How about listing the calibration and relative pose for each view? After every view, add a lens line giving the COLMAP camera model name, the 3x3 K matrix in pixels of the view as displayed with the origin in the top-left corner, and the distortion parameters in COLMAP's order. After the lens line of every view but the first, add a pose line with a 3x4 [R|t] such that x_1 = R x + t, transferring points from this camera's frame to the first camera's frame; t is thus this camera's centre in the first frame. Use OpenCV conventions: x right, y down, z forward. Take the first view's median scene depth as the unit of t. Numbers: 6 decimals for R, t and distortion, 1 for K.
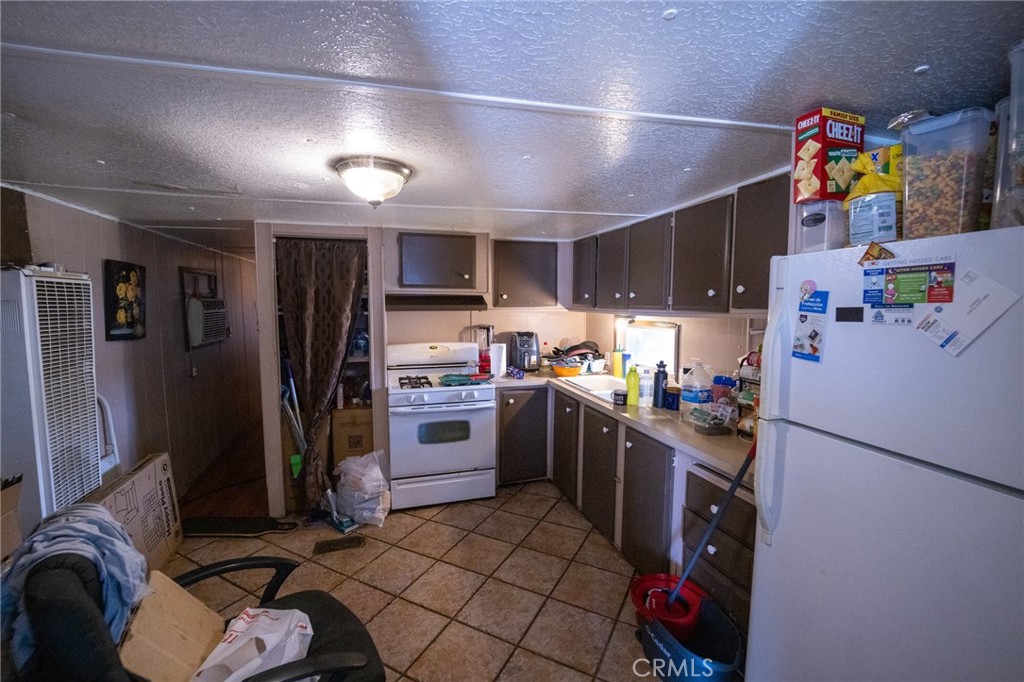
lens RADIAL K [[417.2, 0, 506.1], [0, 417.2, 337.2], [0, 0, 1]] dist [-0.018896, -0.002329]
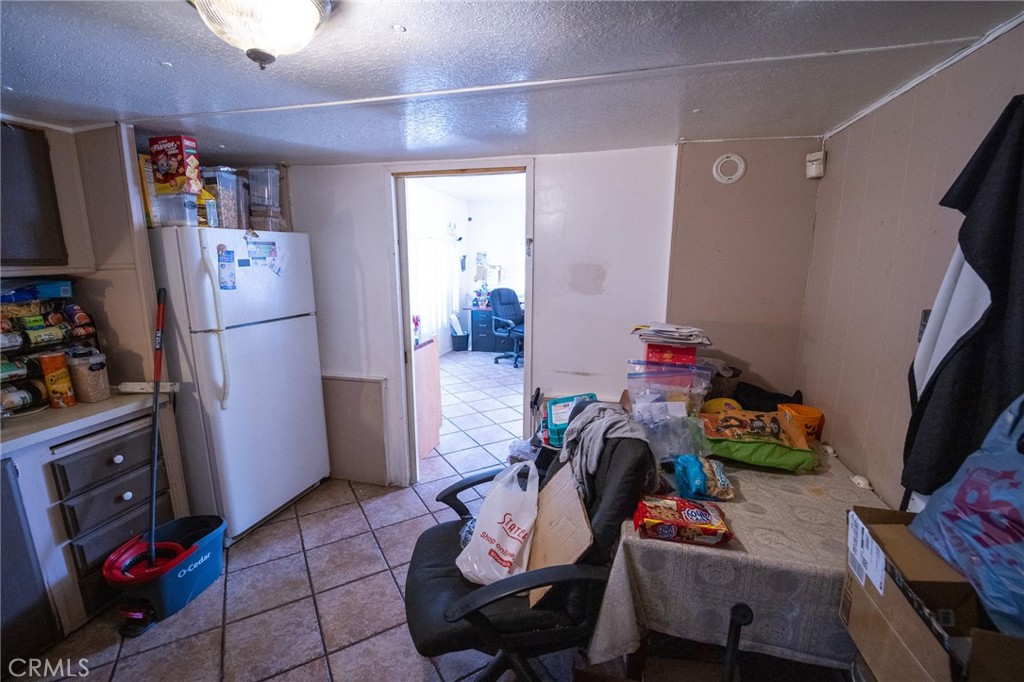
lens RADIAL K [[417.2, 0, 506.1], [0, 417.2, 337.2], [0, 0, 1]] dist [-0.018896, -0.002329]
pose [[-0.855077, -0.102289, 0.508311, -1.357920], [0.040008, 0.964408, 0.261373, -0.182473], [-0.516955, 0.243830, -0.820551, 2.084251]]
